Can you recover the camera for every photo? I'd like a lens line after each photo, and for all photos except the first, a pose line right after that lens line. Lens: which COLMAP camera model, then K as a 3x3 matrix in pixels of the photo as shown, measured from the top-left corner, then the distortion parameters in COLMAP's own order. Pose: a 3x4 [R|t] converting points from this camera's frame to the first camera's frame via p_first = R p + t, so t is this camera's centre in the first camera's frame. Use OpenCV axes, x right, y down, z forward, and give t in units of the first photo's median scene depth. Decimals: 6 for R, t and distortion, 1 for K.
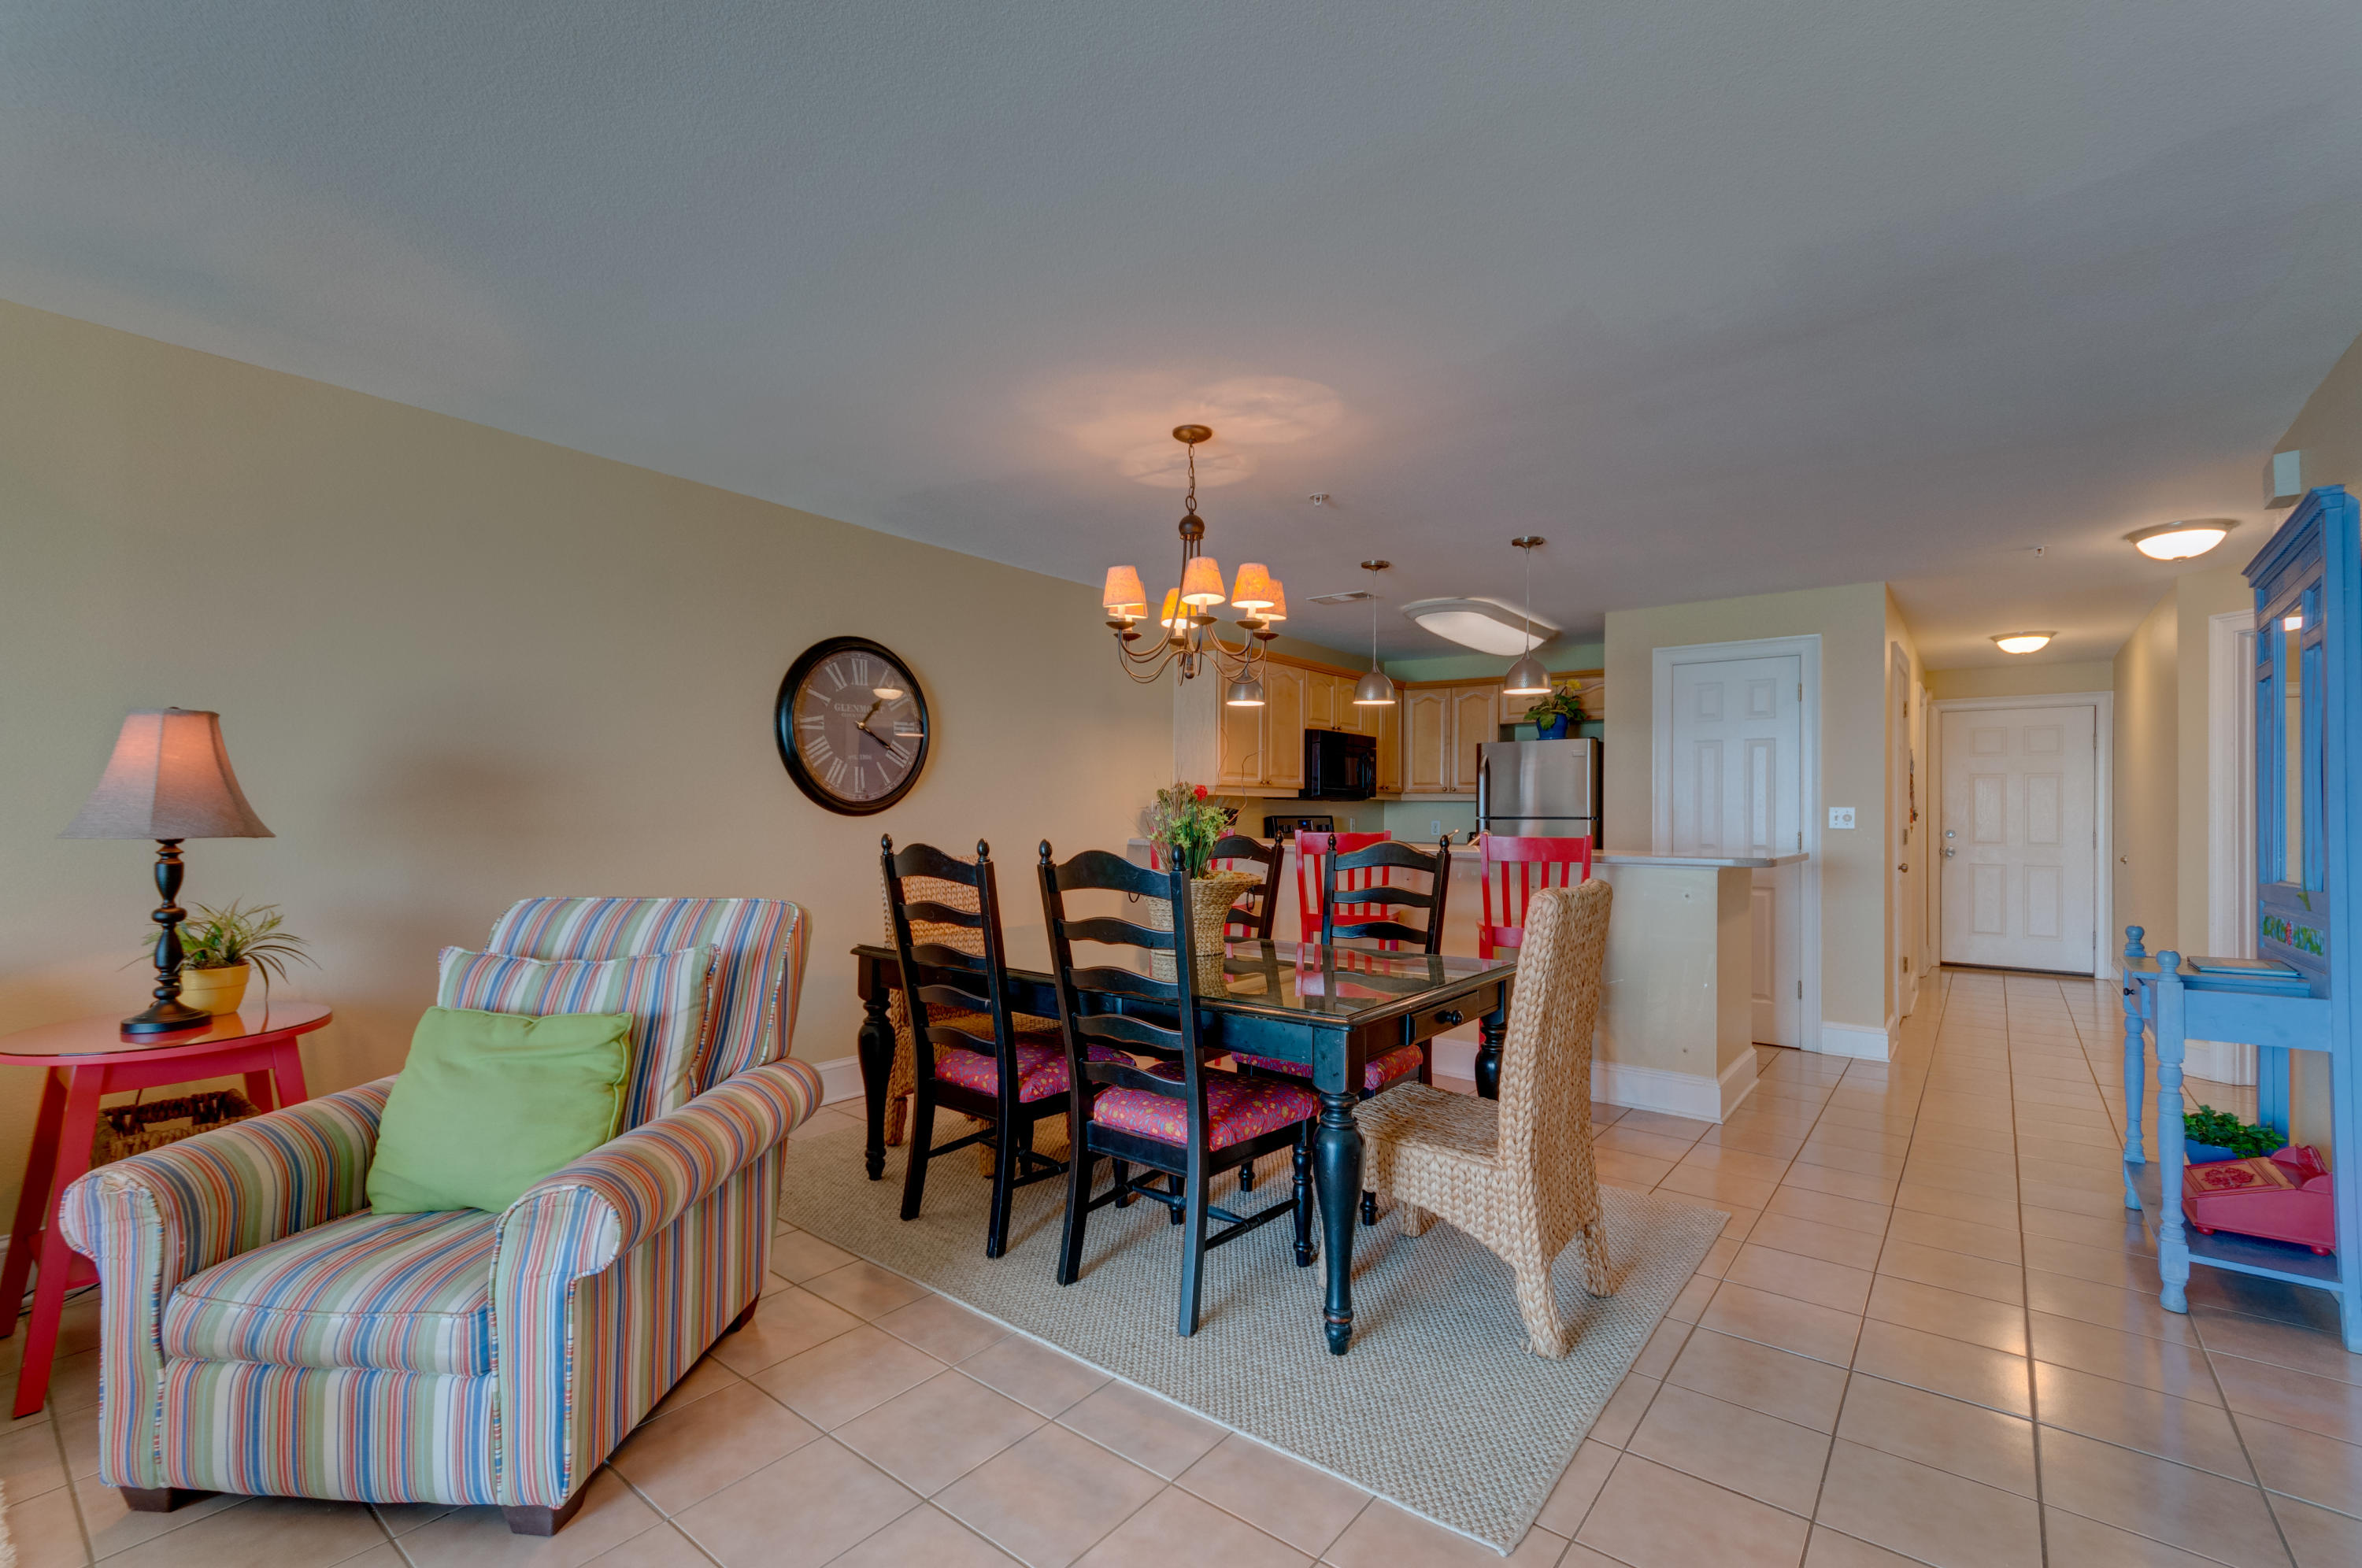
lens RADIAL K [[1030.1, 0, 1176.6], [0, 1030.1, 806.9], [0, 0, 1]] dist [0.004332, -0.000679]
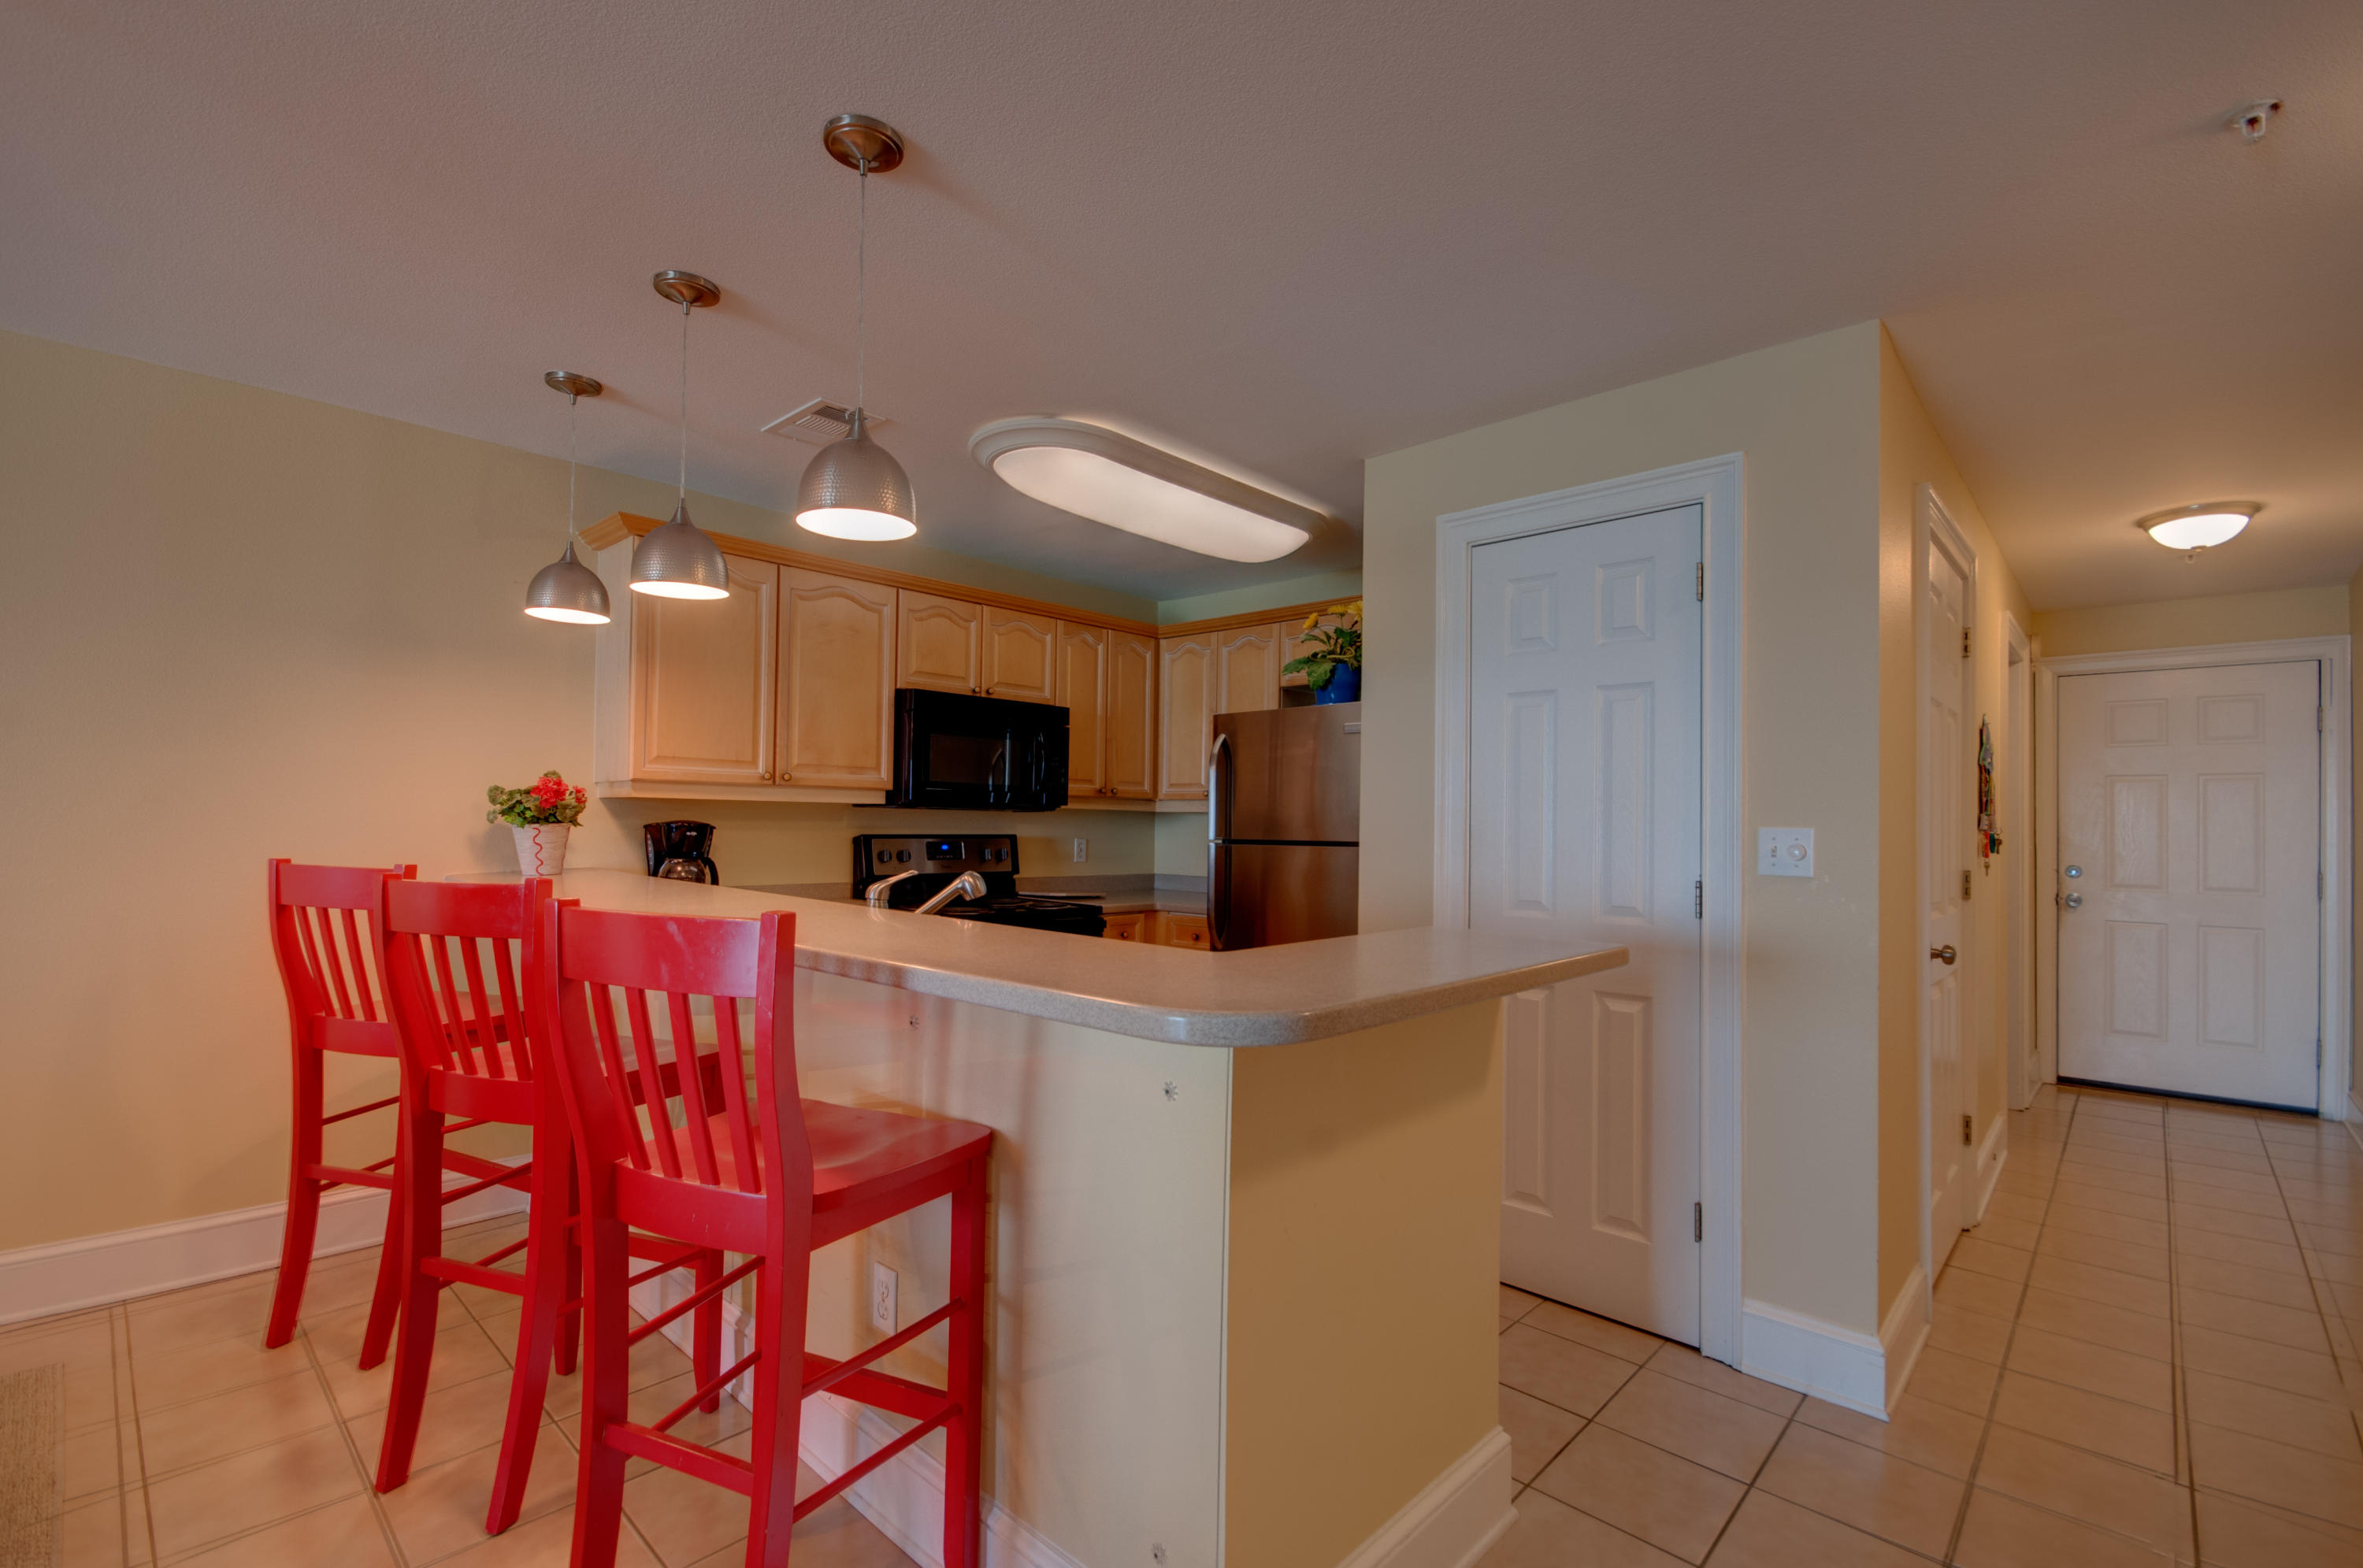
lens RADIAL K [[1030.6, 0, 1187.6], [0, 1030.6, 802.5], [0, 0, 1]] dist [0.004332, -0.000679]
pose [[0.996809, 0.006370, -0.079574, 0.917842], [-0.007753, 0.999824, -0.017072, -0.003130], [0.079452, 0.017635, 0.996683, 1.151969]]
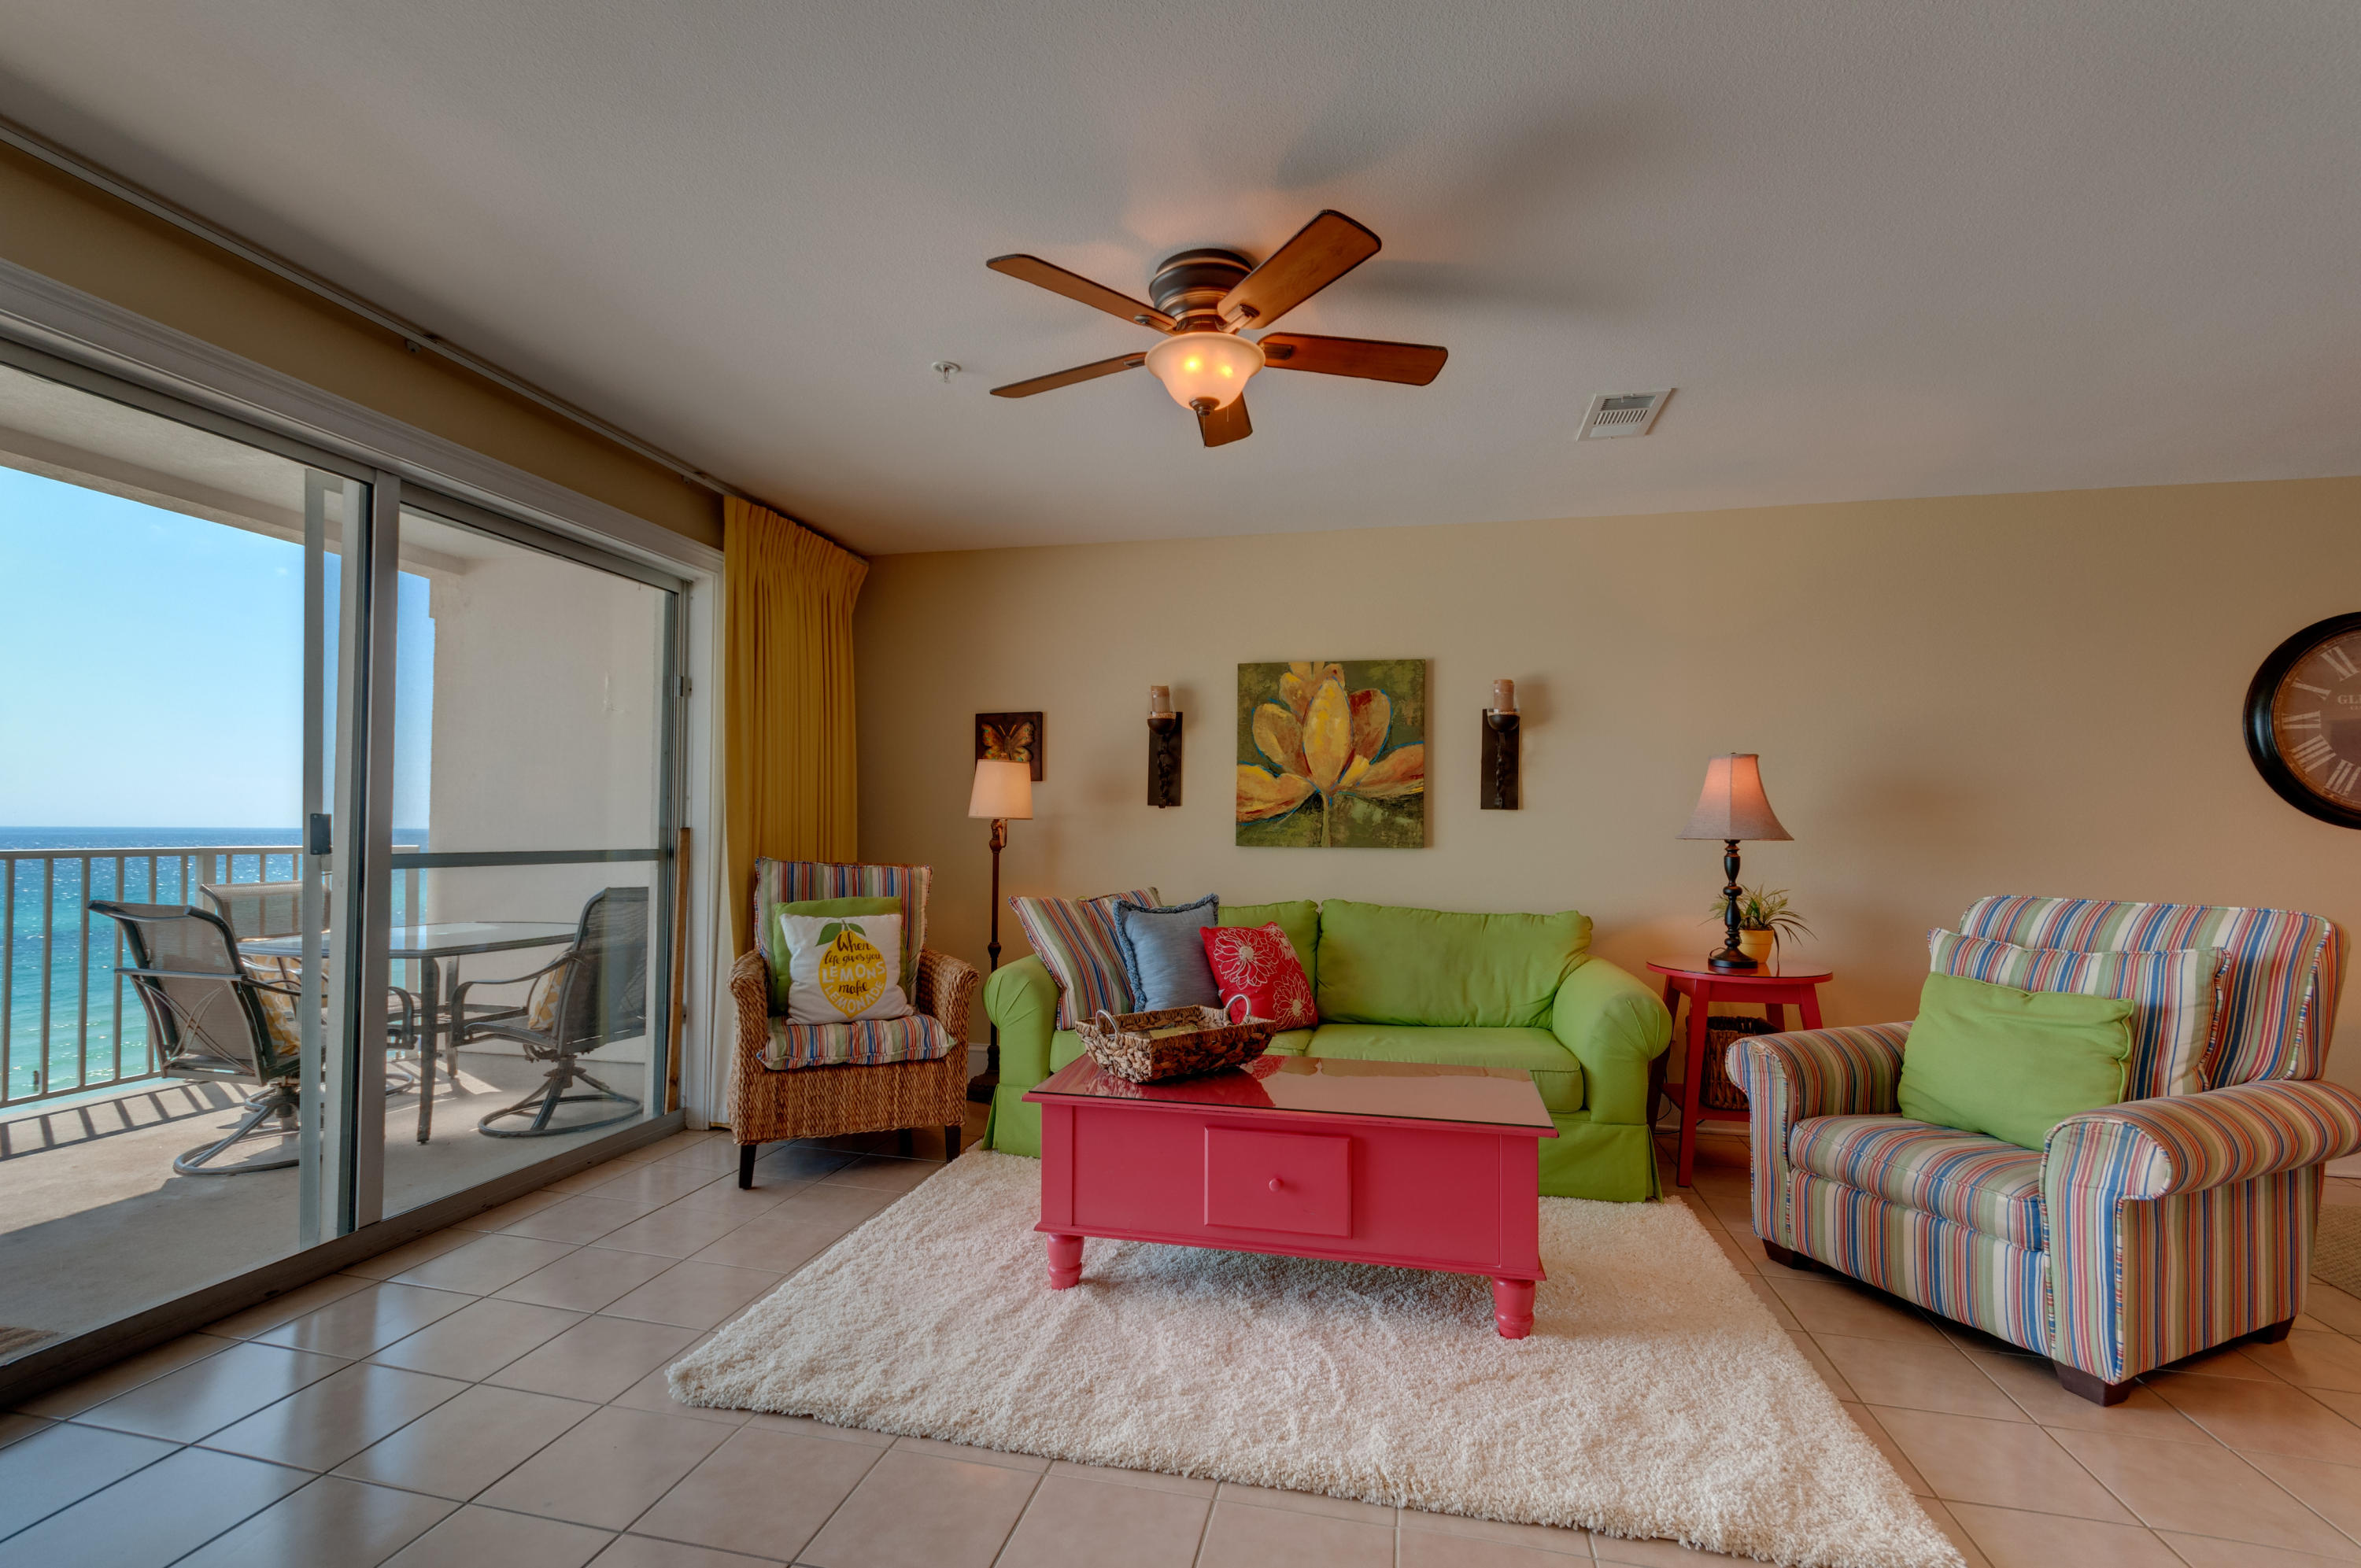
lens RADIAL K [[1029.6, 0, 1164.1], [0, 1029.6, 800.5], [0, 0, 1]] dist [0.004332, -0.000679]
pose [[0.426037, -0.028144, -0.904268, 0.034128], [0.000106, 0.999518, -0.031059, 0.019104], [0.904706, 0.013137, 0.425834, -0.381838]]
